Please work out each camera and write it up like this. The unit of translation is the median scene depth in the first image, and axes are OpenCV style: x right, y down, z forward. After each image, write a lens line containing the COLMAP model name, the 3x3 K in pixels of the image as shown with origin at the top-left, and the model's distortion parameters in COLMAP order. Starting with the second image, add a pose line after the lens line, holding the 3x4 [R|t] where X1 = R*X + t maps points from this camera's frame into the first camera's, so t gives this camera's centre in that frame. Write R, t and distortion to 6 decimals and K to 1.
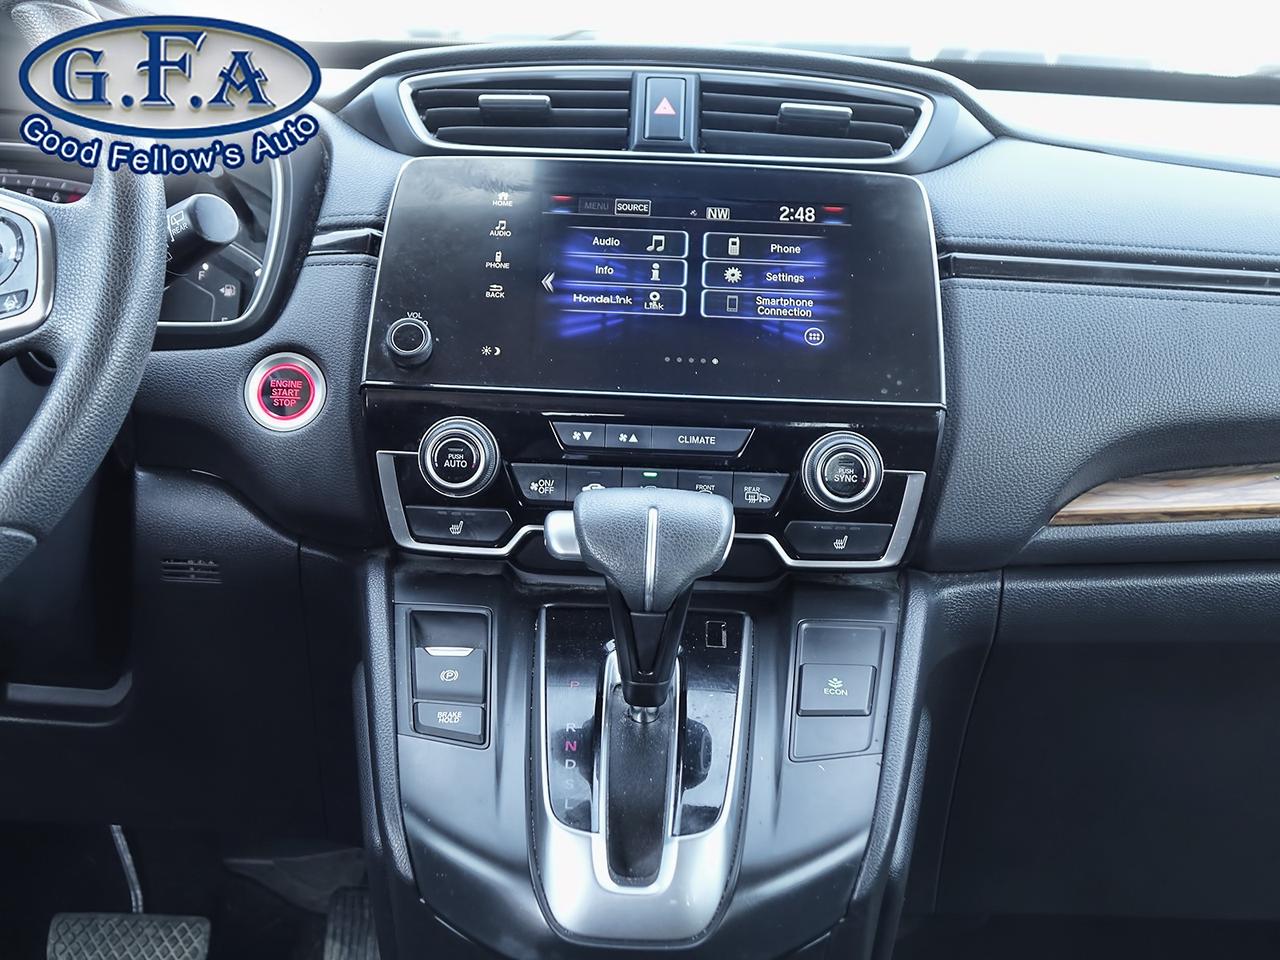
lens RADIAL K [[1897.1, 0, 638.4], [0, 1897.1, 481.3], [0, 0, 1]] dist [0.011564, 0.000000]
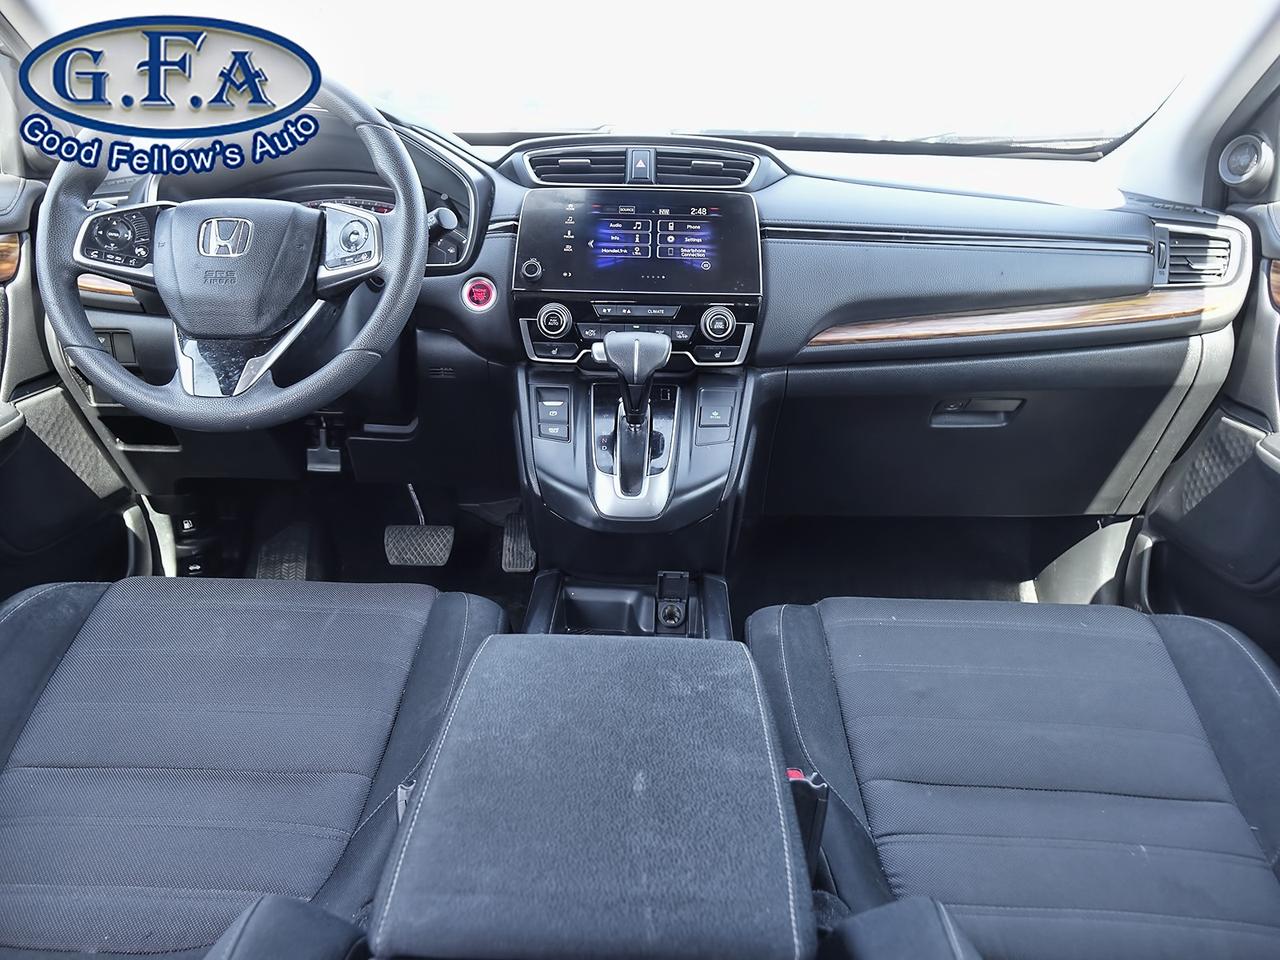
lens RADIAL K [[885.8, 0, 633.1], [0, 885.8, 456.3], [0, 0, 1]] dist [0.009992, 0.000176]
pose [[0.999805, -0.016552, -0.010736, 0.011137], [0.017813, 0.991272, 0.130627, 0.011643], [0.008481, -0.130793, 0.991373, -0.103823]]
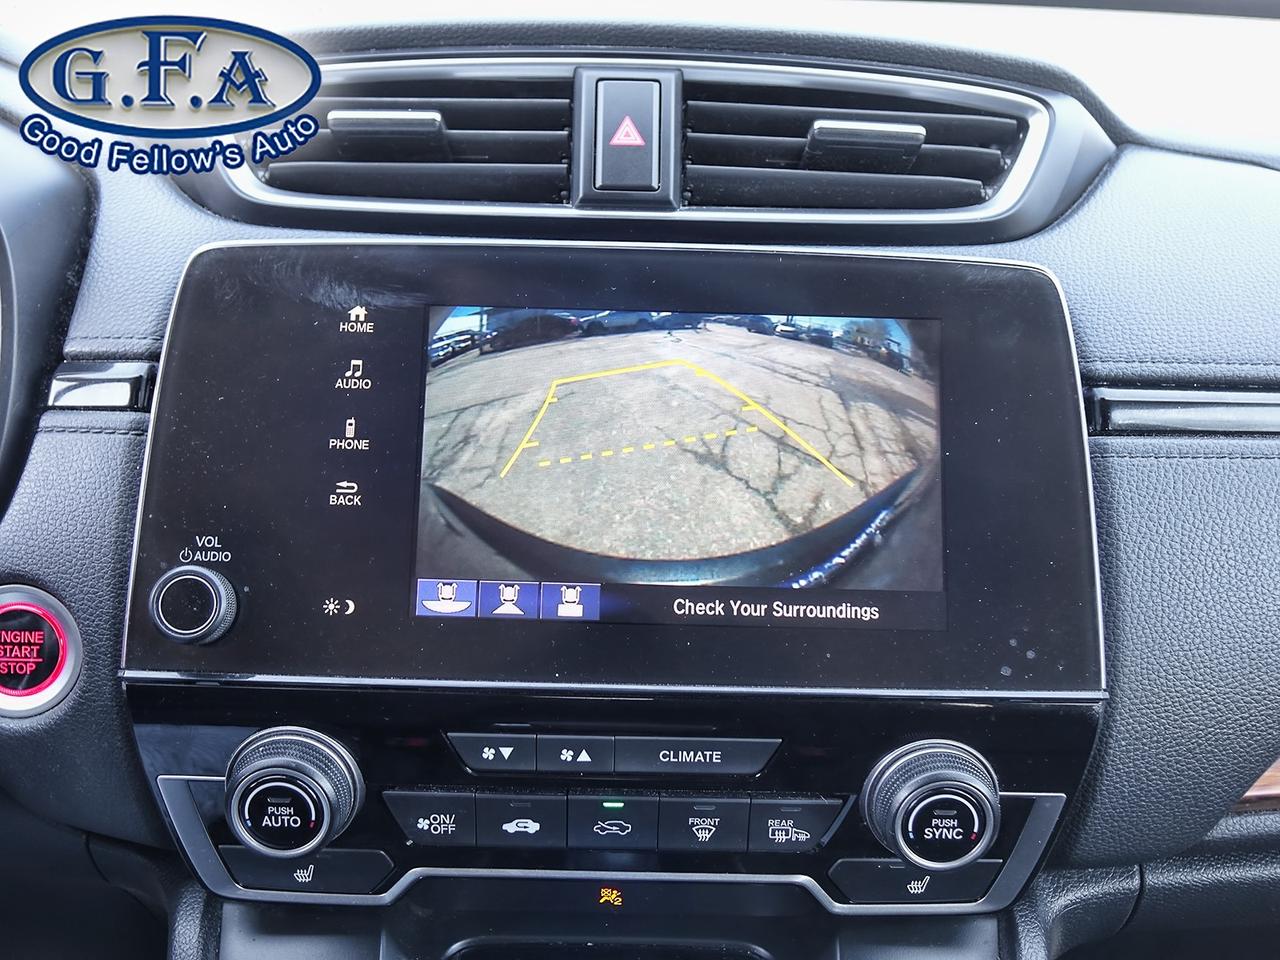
lens RADIAL K [[1219.4, 0, 637.4], [0, 1219.4, 478.9], [0, 0, 1]] dist [-0.000785, 0.000000]
pose [[0.999695, -0.018815, 0.015996, 0.009332], [0.014775, 0.974689, 0.223076, -0.186907], [-0.019789, -0.222772, 0.974670, 0.626267]]
